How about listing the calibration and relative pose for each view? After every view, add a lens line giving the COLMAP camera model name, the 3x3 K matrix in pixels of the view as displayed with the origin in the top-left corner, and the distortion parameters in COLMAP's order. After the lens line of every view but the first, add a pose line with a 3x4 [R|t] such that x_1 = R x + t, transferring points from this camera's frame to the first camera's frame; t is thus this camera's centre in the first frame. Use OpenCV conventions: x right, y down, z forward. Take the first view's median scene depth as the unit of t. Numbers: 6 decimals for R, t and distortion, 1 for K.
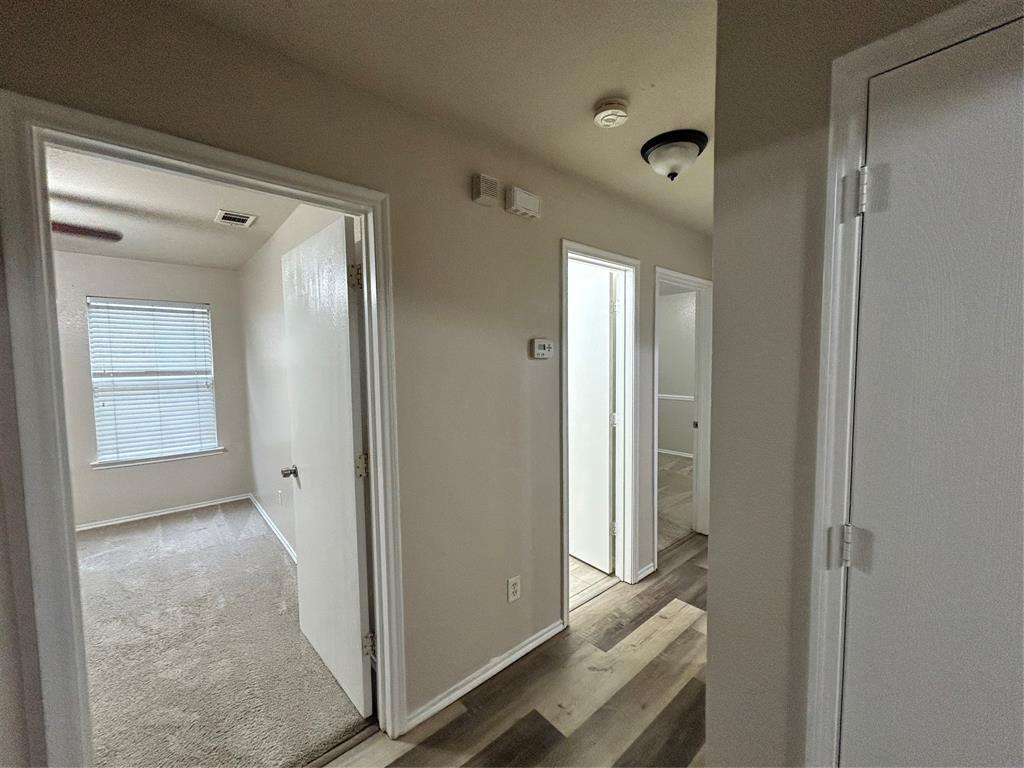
lens RADIAL K [[413.2, 0, 514.2], [0, 413.2, 386.4], [0, 0, 1]] dist [-0.002011, 0.000217]
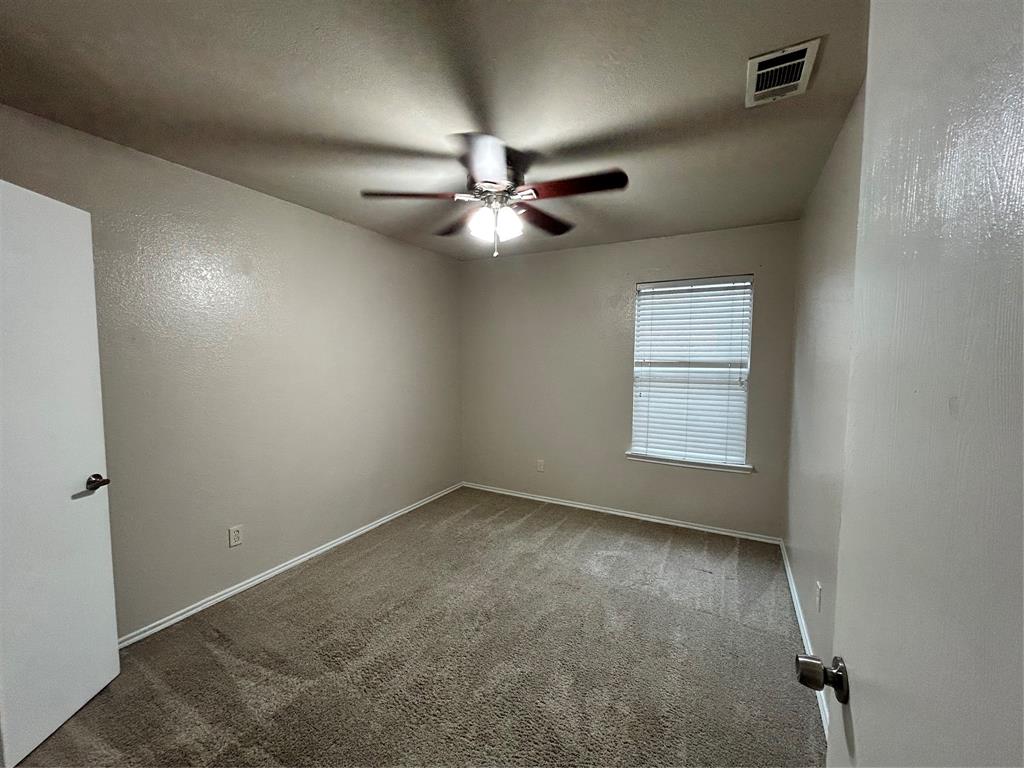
lens RADIAL K [[413.2, 0, 514.2], [0, 413.2, 386.4], [0, 0, 1]] dist [-0.002011, 0.000217]
pose [[0.354309, 0.077864, -0.931881, -0.196613], [-0.069633, 0.995958, 0.056743, -0.009546], [0.932532, 0.044786, 0.358298, 0.369847]]
